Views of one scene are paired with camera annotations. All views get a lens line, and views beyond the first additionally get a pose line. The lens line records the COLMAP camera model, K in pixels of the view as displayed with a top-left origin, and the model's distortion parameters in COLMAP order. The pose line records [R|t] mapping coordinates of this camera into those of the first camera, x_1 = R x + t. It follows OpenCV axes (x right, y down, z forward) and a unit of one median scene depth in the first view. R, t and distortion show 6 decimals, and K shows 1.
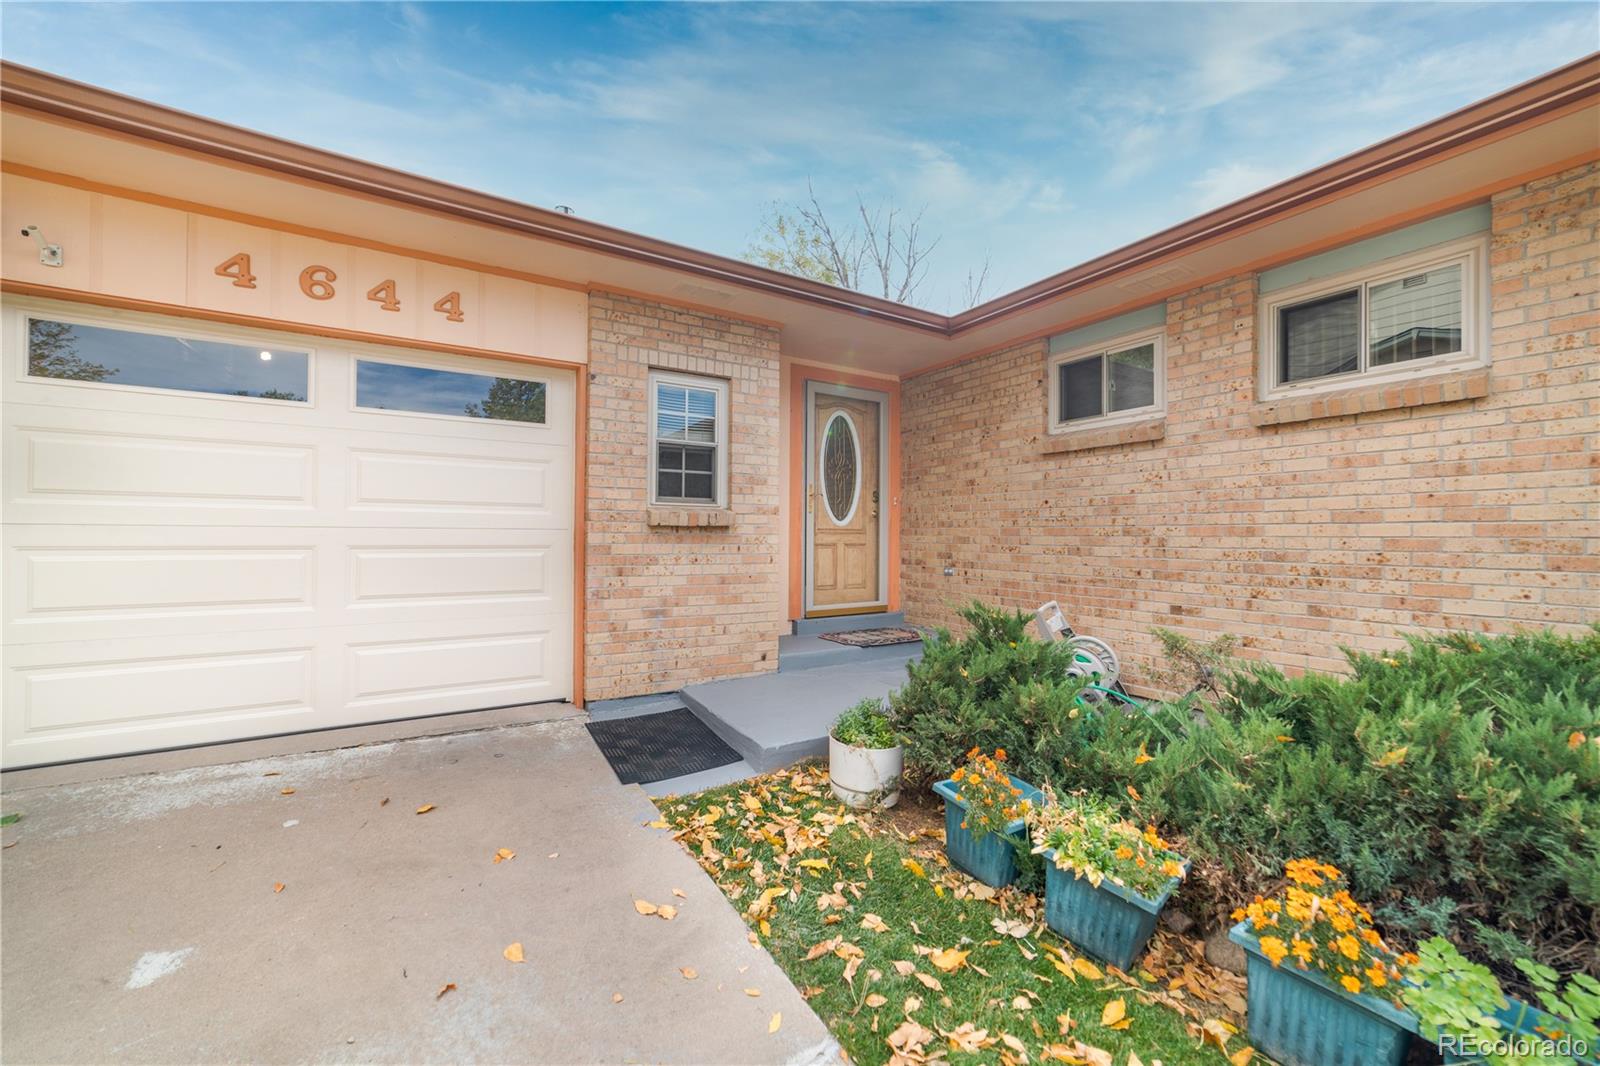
lens RADIAL K [[617.7, 0, 812.1], [0, 617.7, 527.6], [0, 0, 1]] dist [-0.001949, -0.000117]
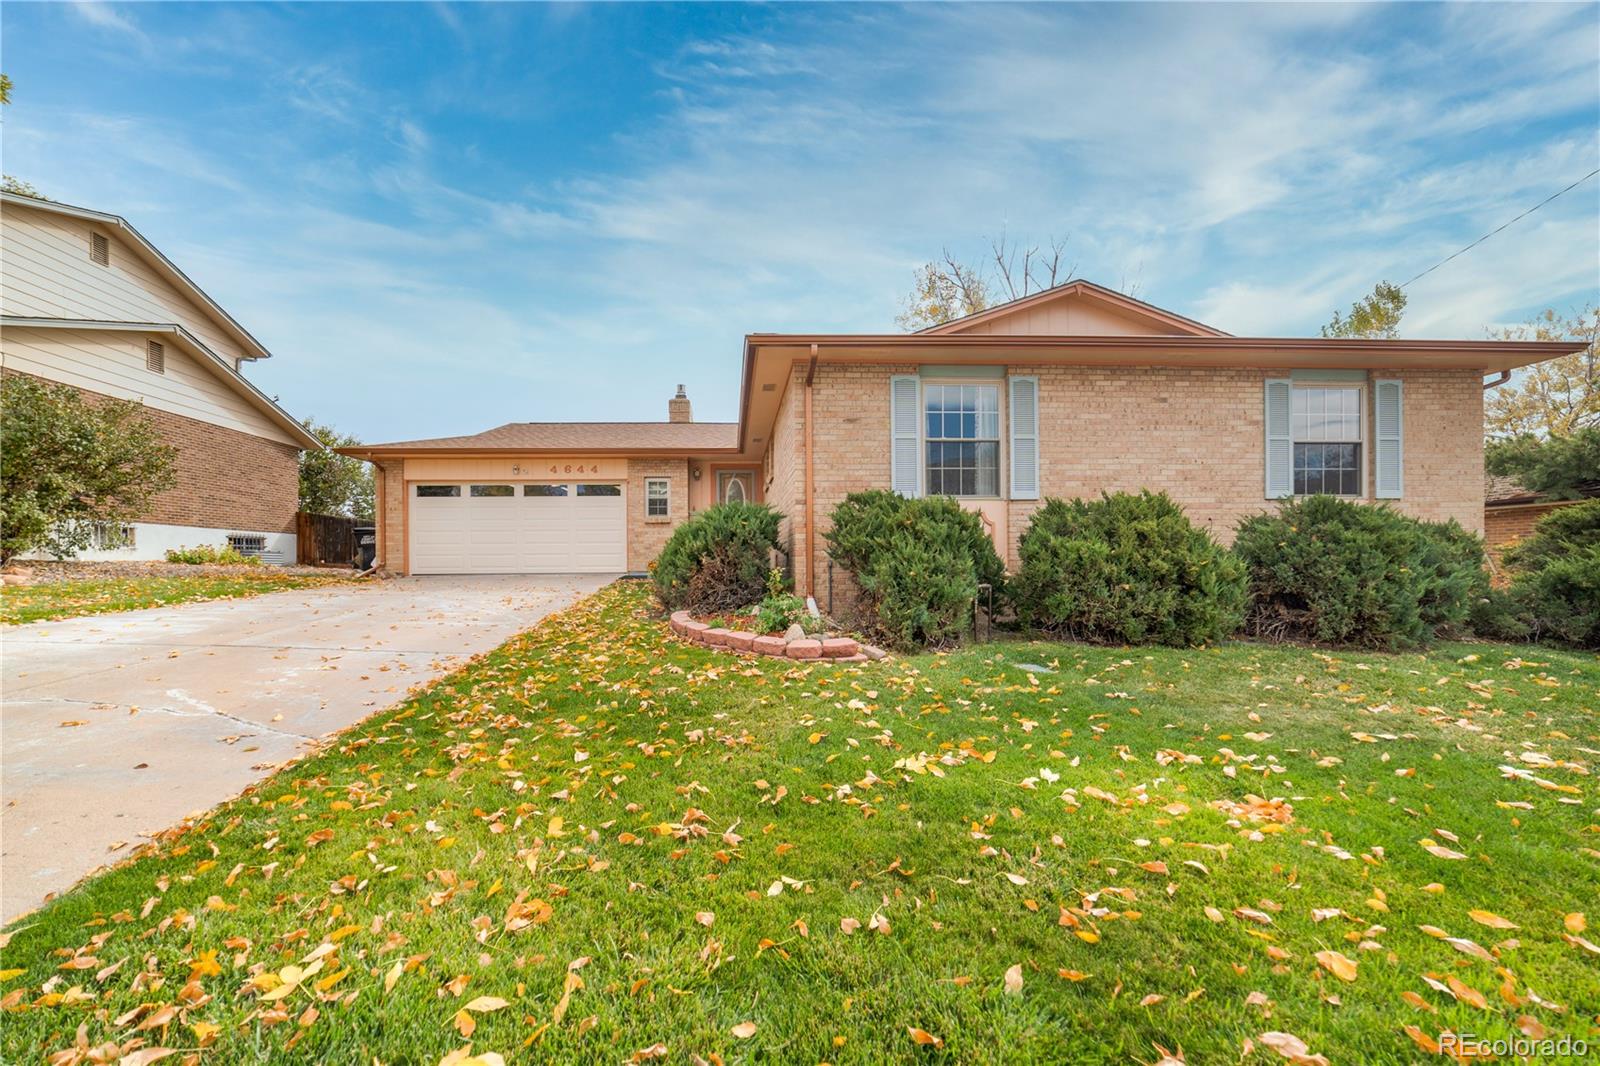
lens RADIAL K [[617.7, 0, 773.0], [0, 617.7, 565.6], [0, 0, 1]] dist [-0.001949, -0.000117]
pose [[0.882332, -0.016309, -0.470345, 1.893355], [0.024301, 0.999645, 0.010924, 0.204356], [0.470000, -0.021068, 0.882415, -1.642870]]
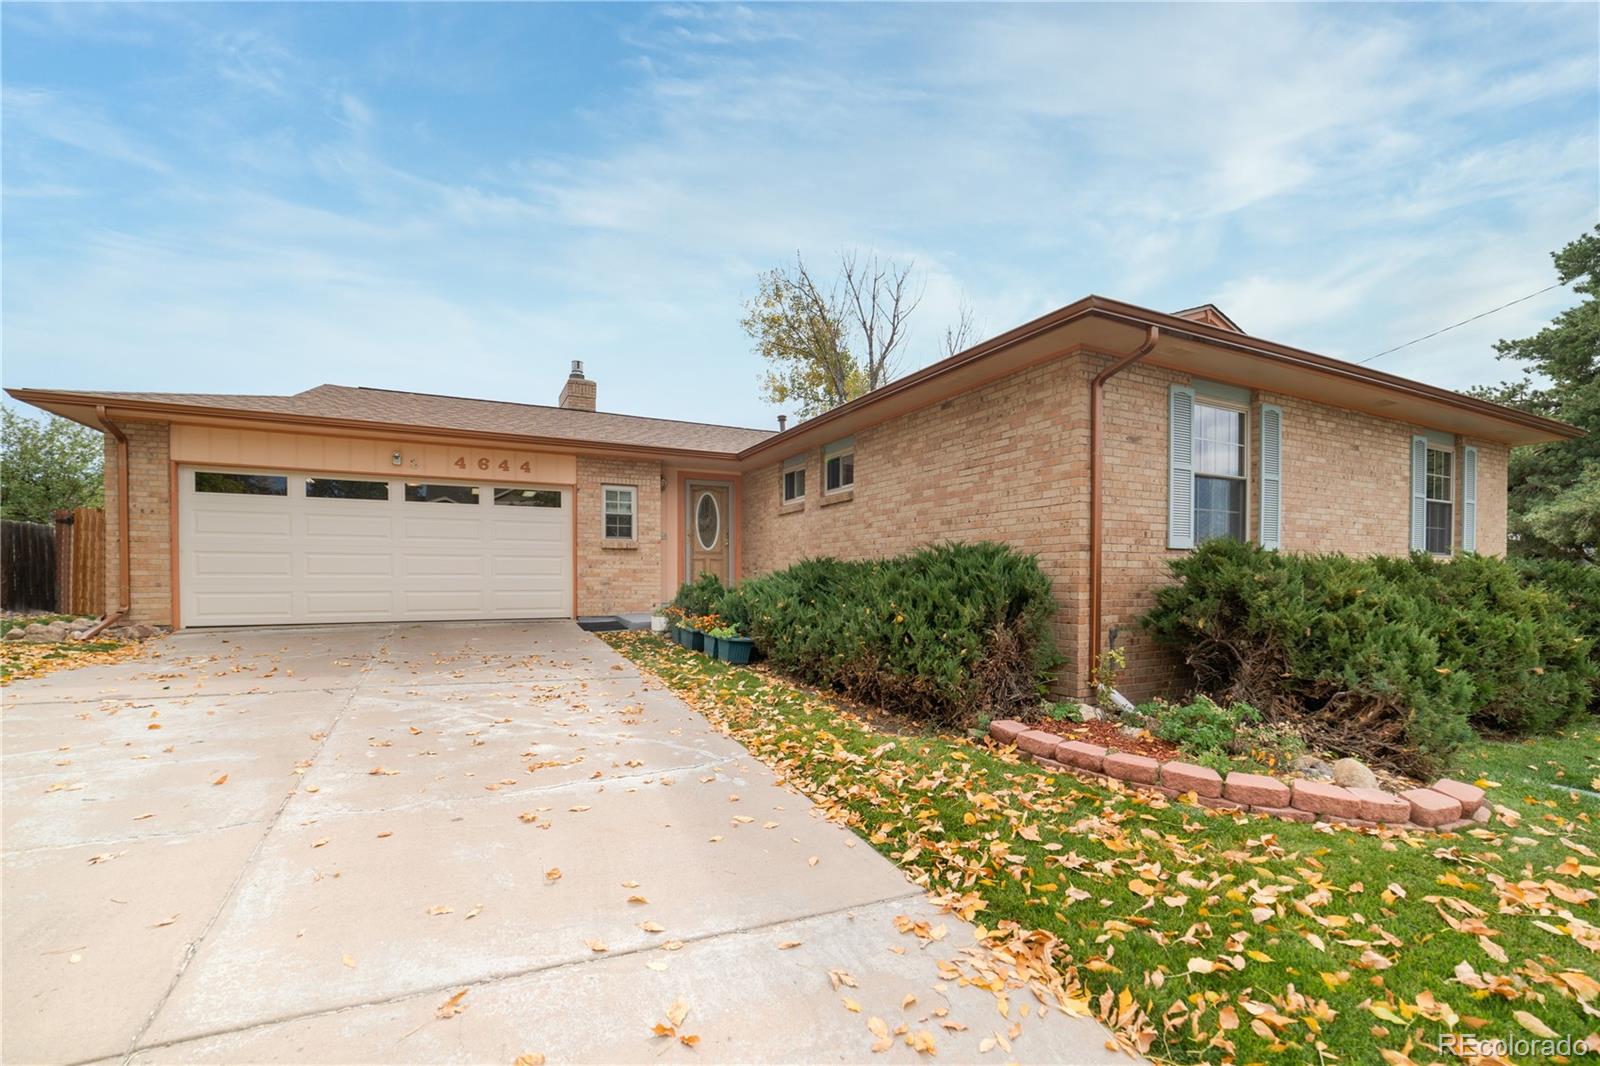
lens RADIAL K [[647.9, 0, 787.1], [0, 647.9, 583.5], [0, 0, 1]] dist [-0.003078, 0.001229]
pose [[0.994676, -0.006663, -0.102835, 0.694996], [0.008797, 0.999755, 0.020311, 0.086828], [0.102674, -0.021107, 0.994491, -1.416832]]
